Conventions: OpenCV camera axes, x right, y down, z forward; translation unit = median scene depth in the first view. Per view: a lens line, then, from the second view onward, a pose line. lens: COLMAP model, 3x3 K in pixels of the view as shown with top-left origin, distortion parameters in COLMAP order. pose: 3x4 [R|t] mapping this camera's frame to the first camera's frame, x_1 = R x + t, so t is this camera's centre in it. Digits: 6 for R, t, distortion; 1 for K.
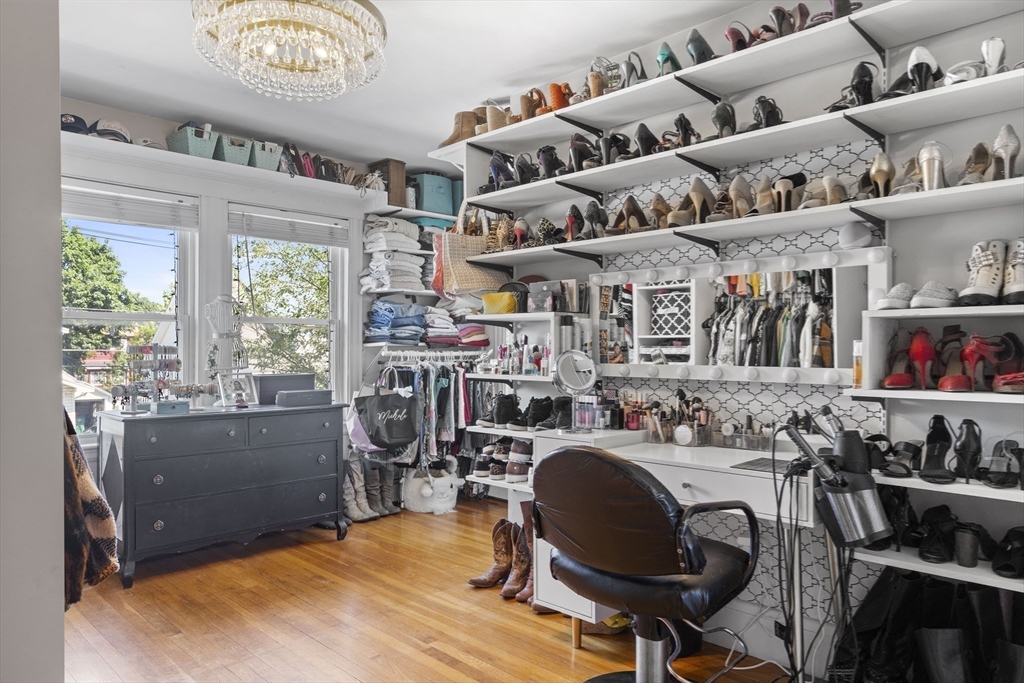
lens RADIAL K [[686.9, 0, 512.0], [0, 686.9, 341.5], [0, 0, 1]] dist [0.000804, 0.000230]
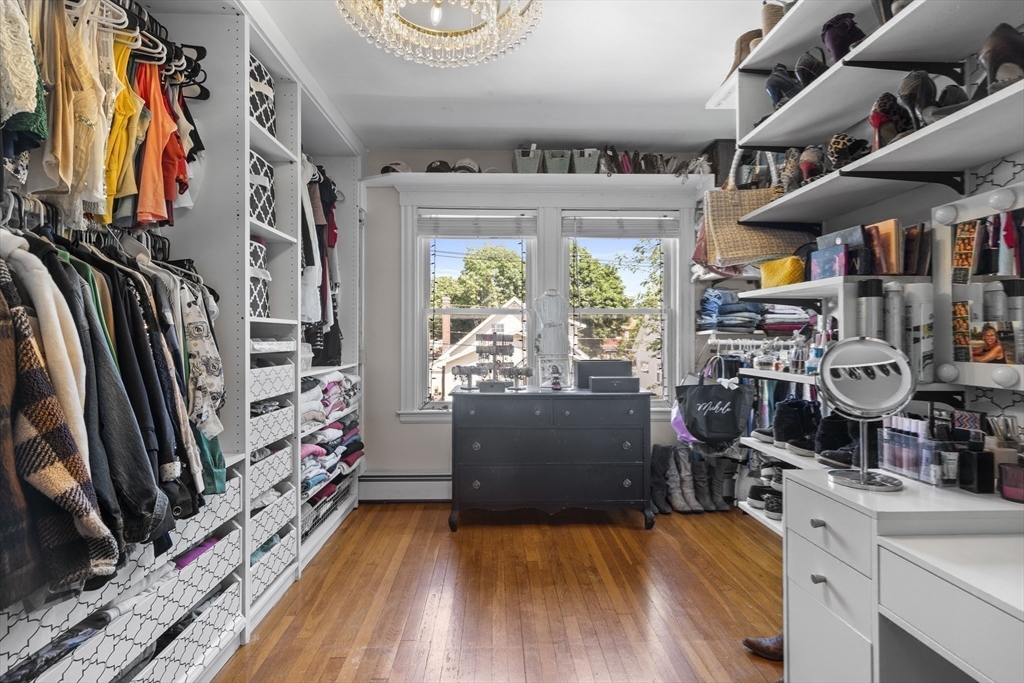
lens RADIAL K [[507.1, 0, 508.7], [0, 507.1, 331.3], [0, 0, 1]] dist [0.000367, 0.000060]
pose [[0.726438, -0.007858, -0.687187, 0.111008], [0.006449, 0.999969, -0.004617, 0.004978], [0.687201, -0.001077, 0.726466, 0.332043]]
